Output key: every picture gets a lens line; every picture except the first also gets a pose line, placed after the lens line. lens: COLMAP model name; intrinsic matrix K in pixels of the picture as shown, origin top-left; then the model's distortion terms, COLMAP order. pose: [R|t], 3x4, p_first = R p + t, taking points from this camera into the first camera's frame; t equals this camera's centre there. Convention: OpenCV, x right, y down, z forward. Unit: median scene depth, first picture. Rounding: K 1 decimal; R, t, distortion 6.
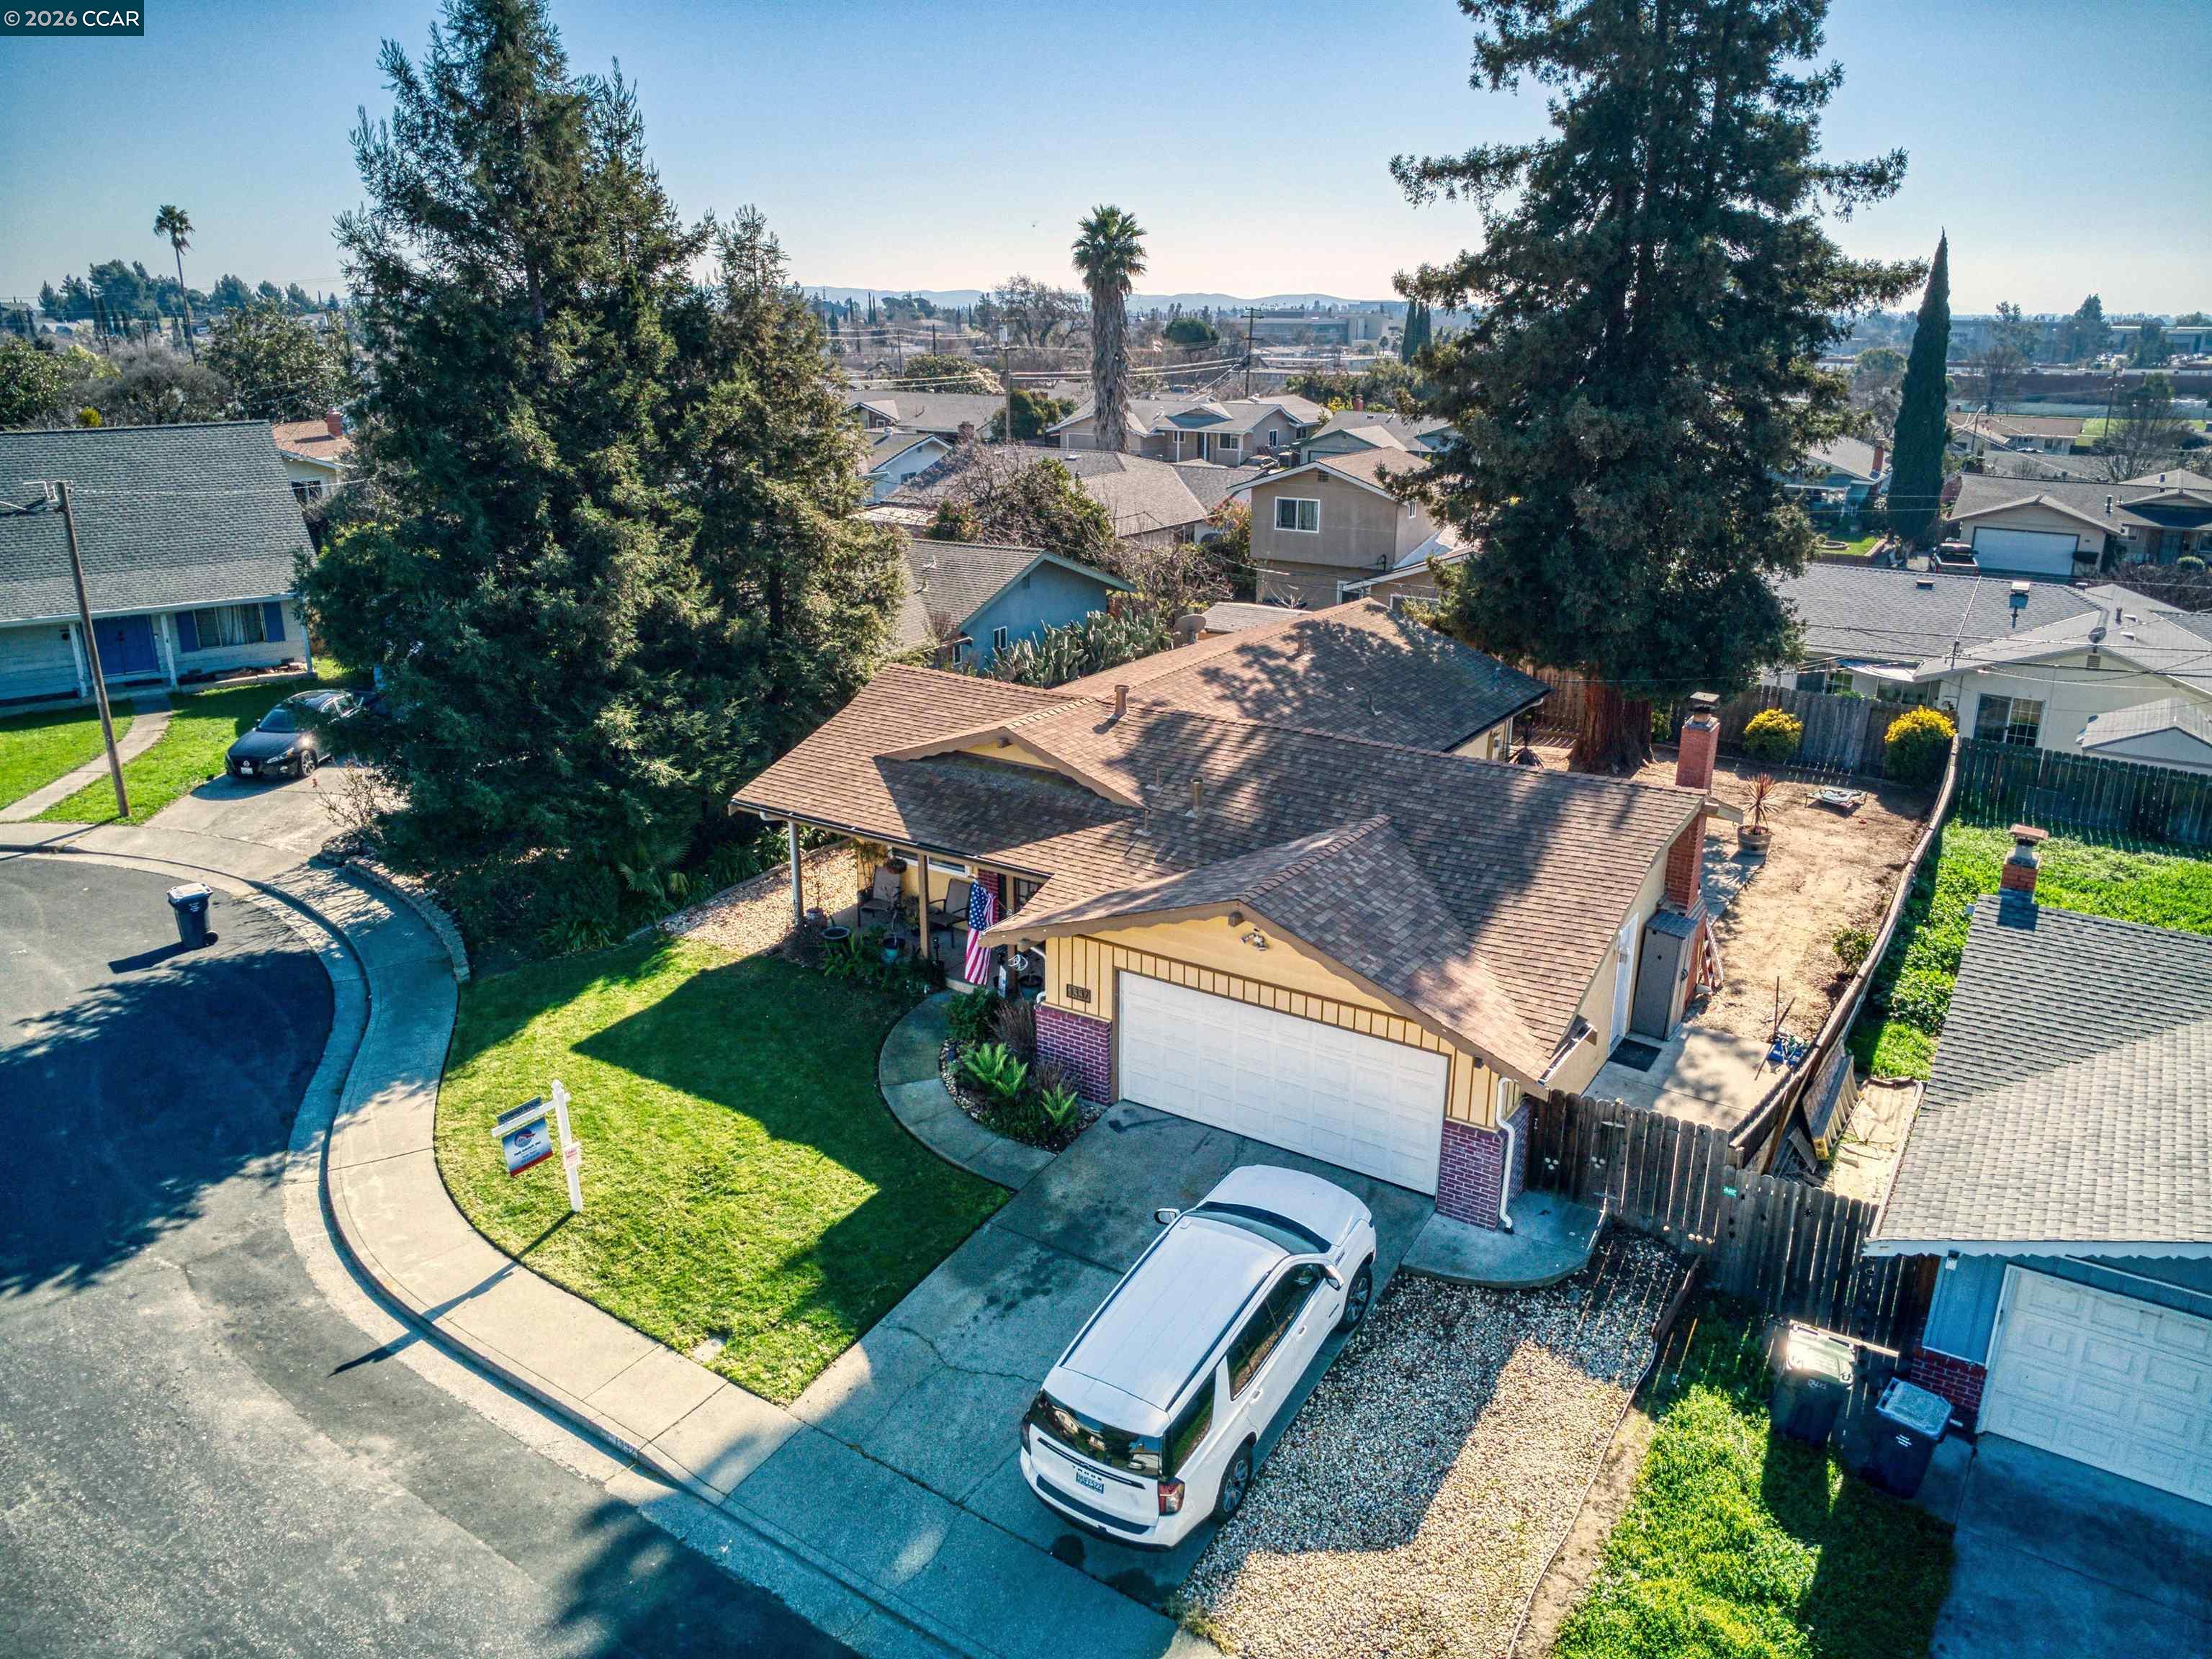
lens RADIAL K [[1598.7, 0, 1107.0], [0, 1598.7, 822.7], [0, 0, 1]] dist [-0.026020, -0.005275]
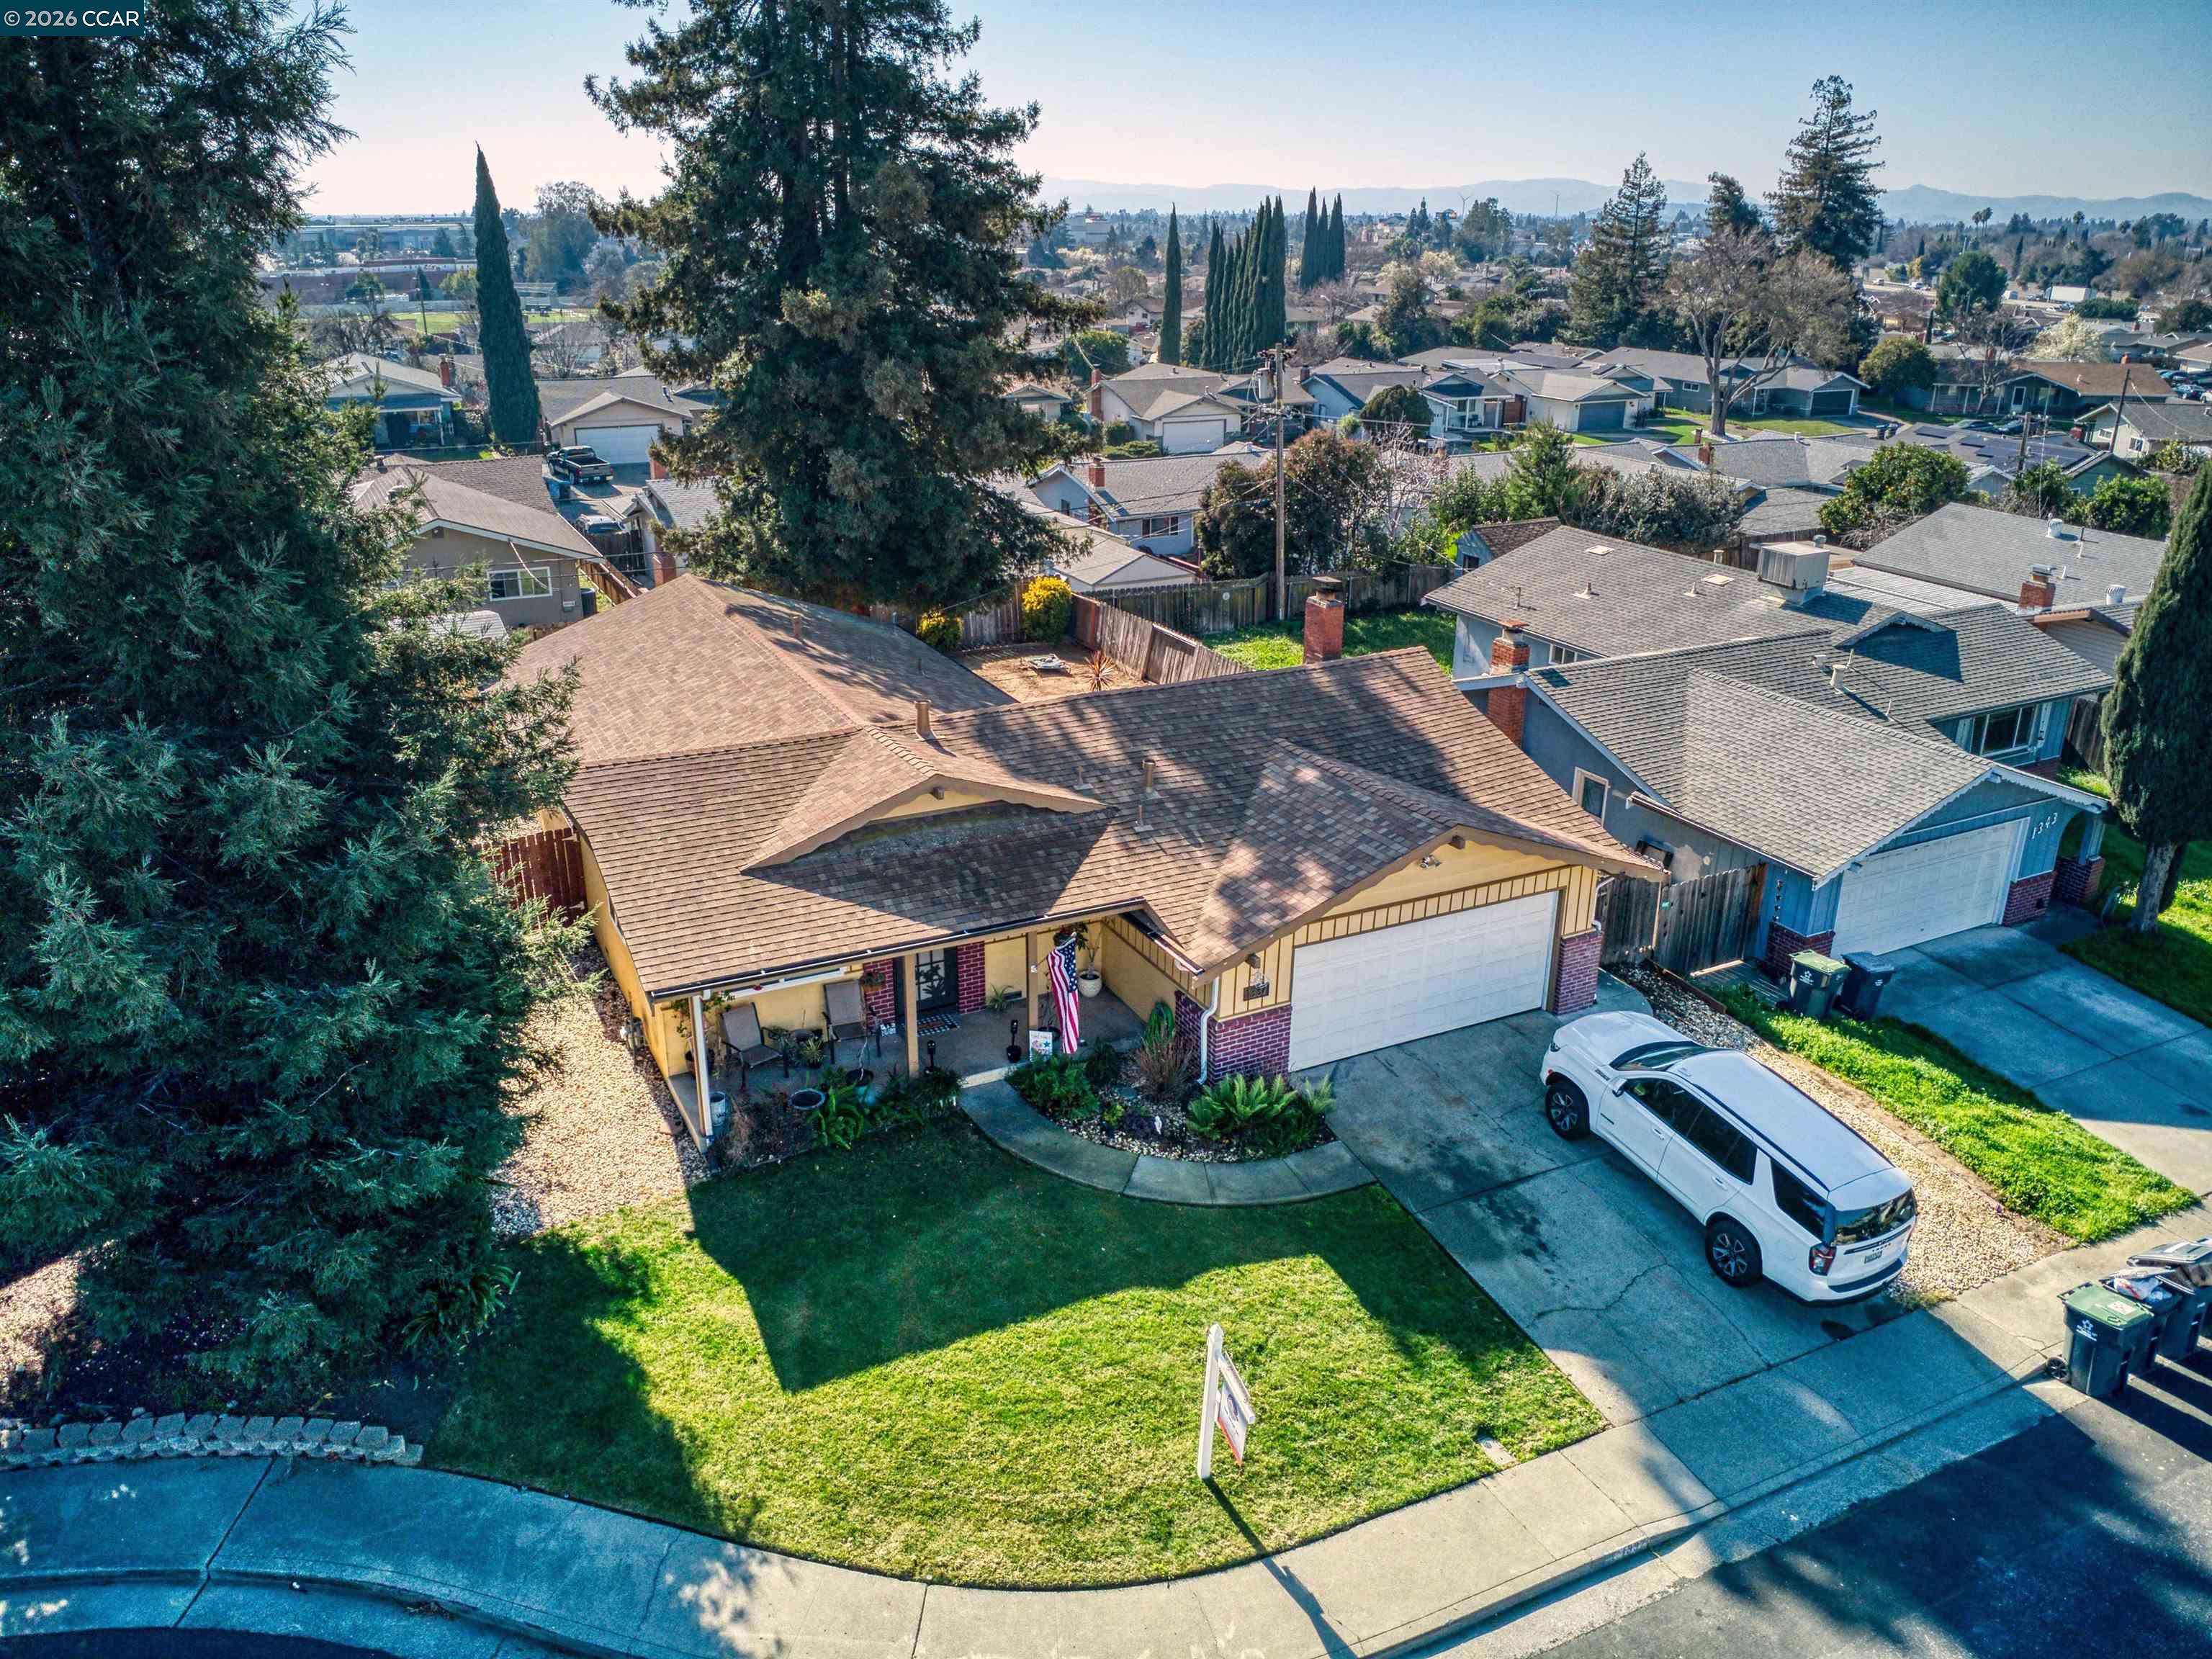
lens RADIAL K [[1598.7, 0, 1107.0], [0, 1598.7, 822.7], [0, 0, 1]] dist [-0.026020, -0.005275]
pose [[0.499839, -0.310582, 0.808517, -0.817162], [0.263818, 0.943731, 0.199426, -0.207911], [-0.824961, 0.113621, 0.553651, 0.526871]]
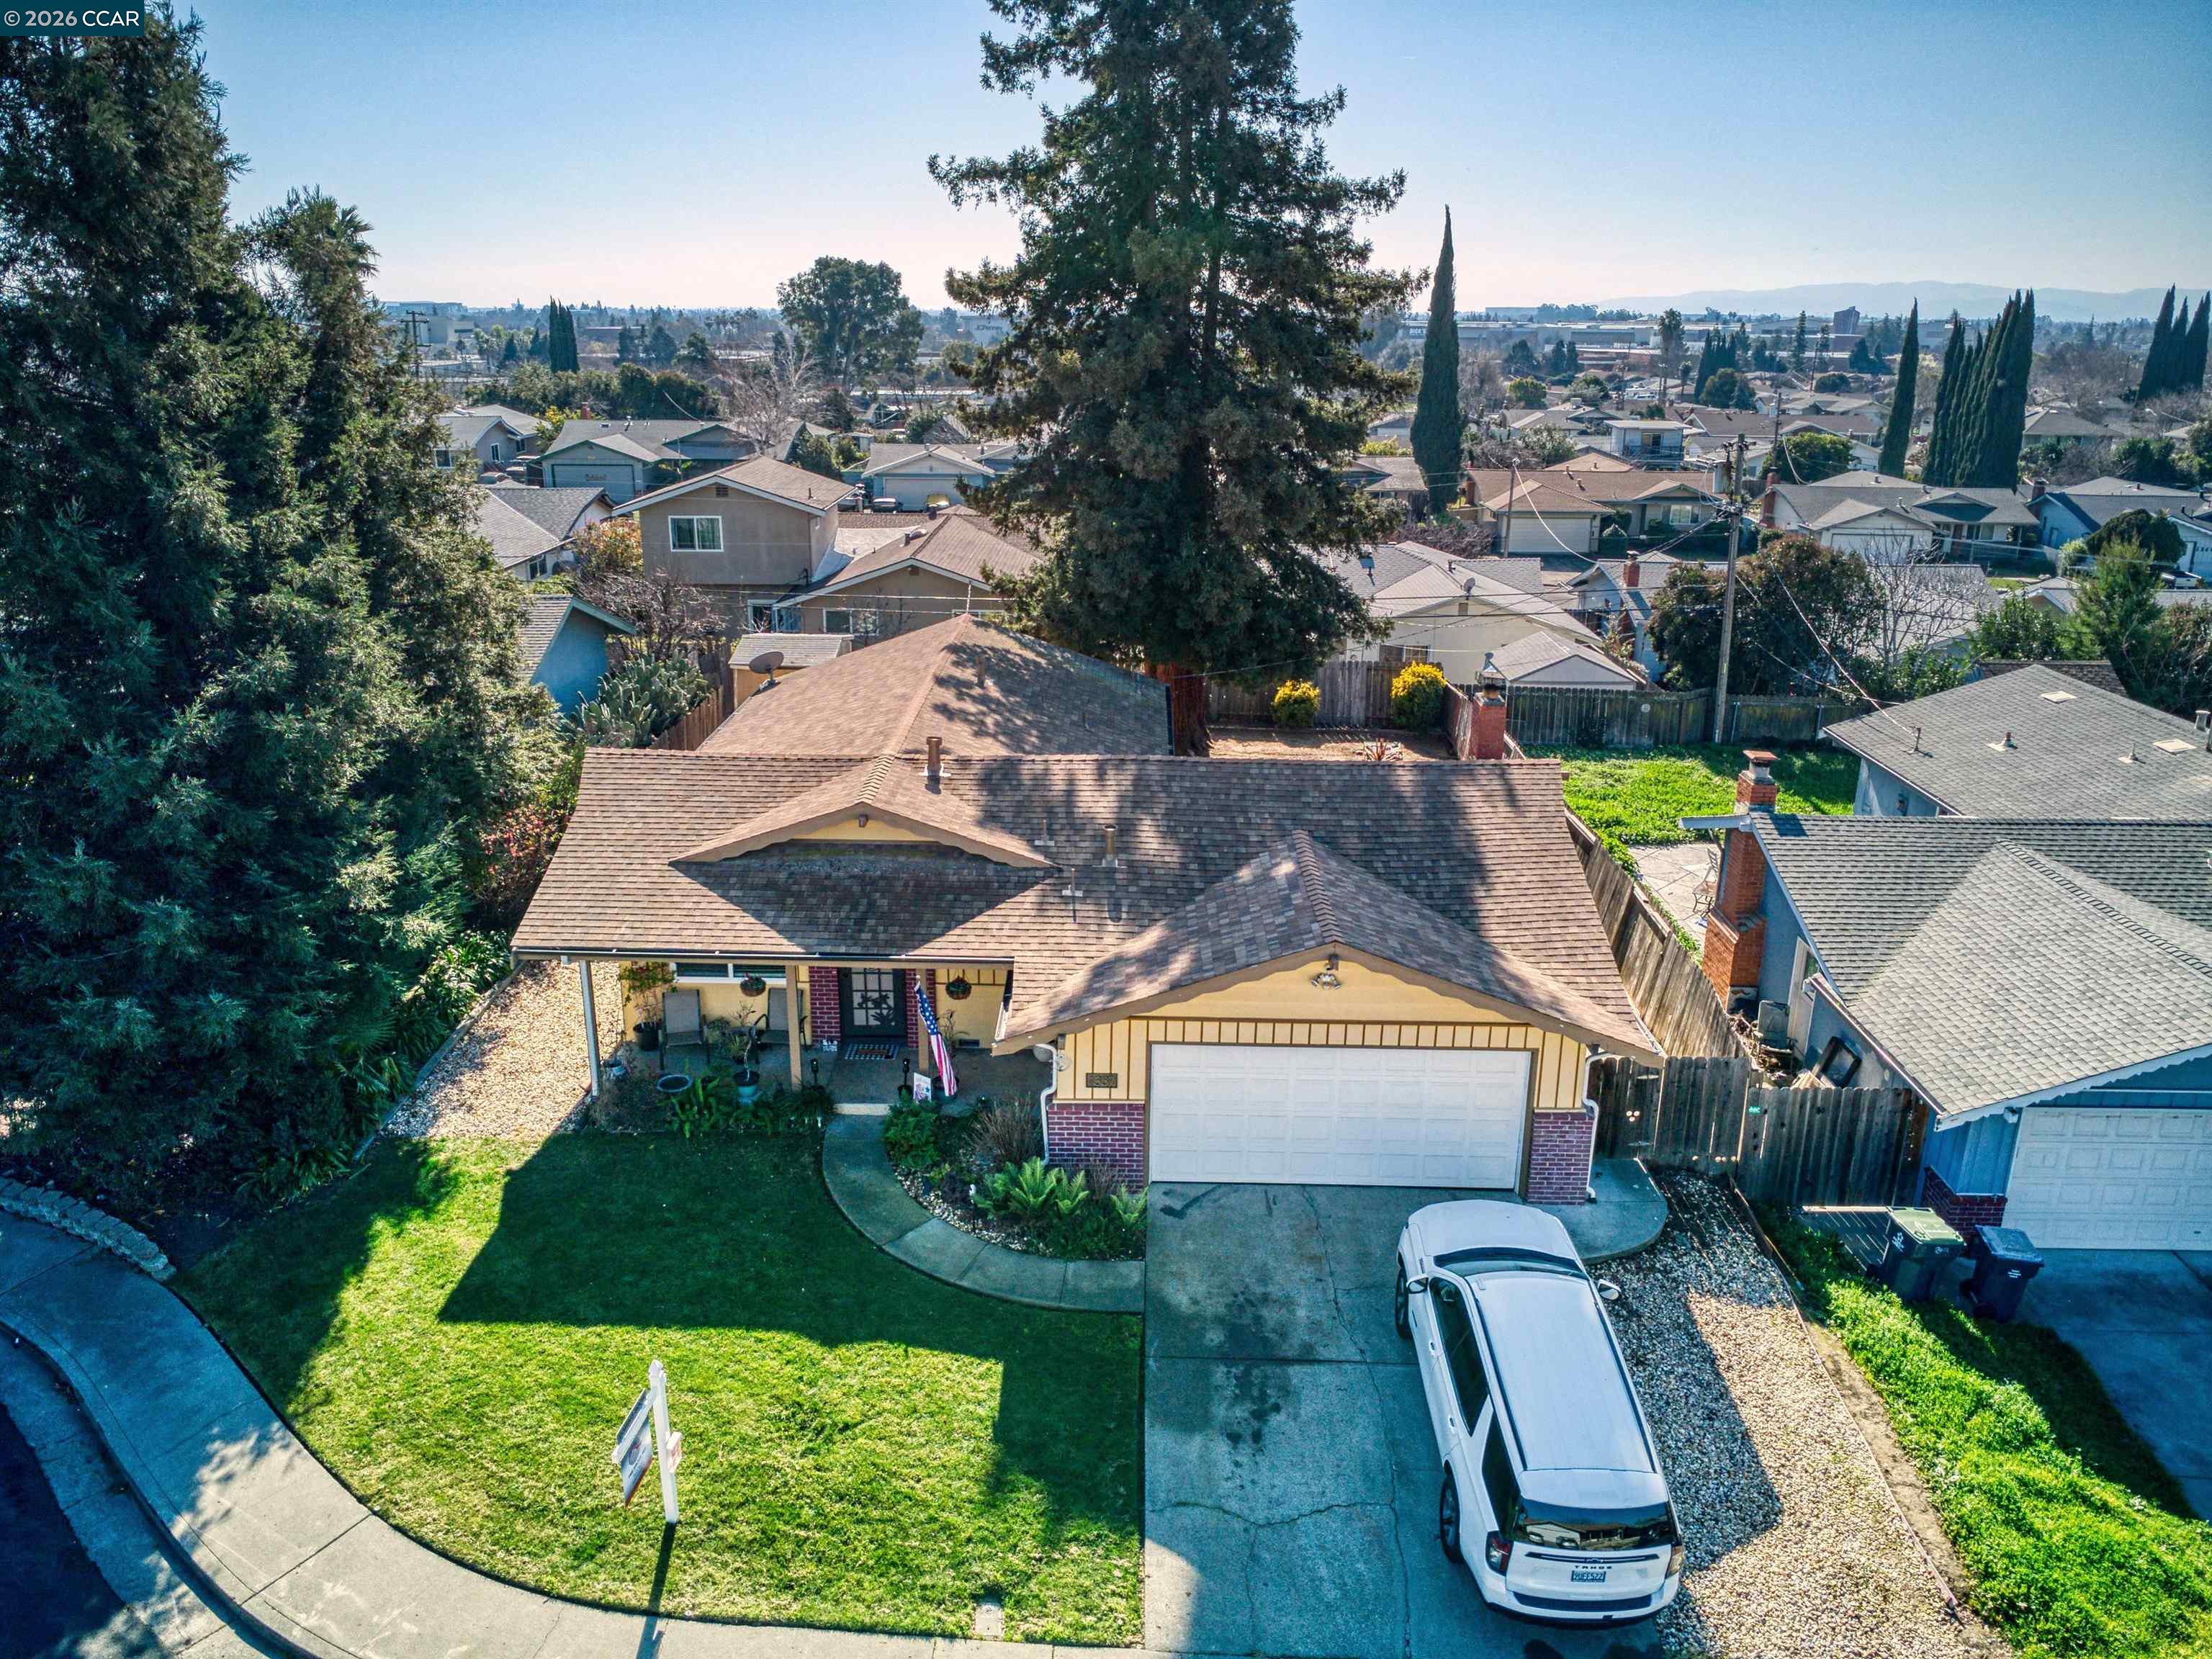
lens RADIAL K [[1593.5, 0, 1106.0], [0, 1593.5, 829.5], [0, 0, 1]] dist [-0.025643, -0.003067]
pose [[0.850237, -0.162648, 0.500642, -0.442887], [0.160152, 0.985909, 0.048316, -0.075813], [-0.501446, 0.039099, 0.864305, 0.217576]]
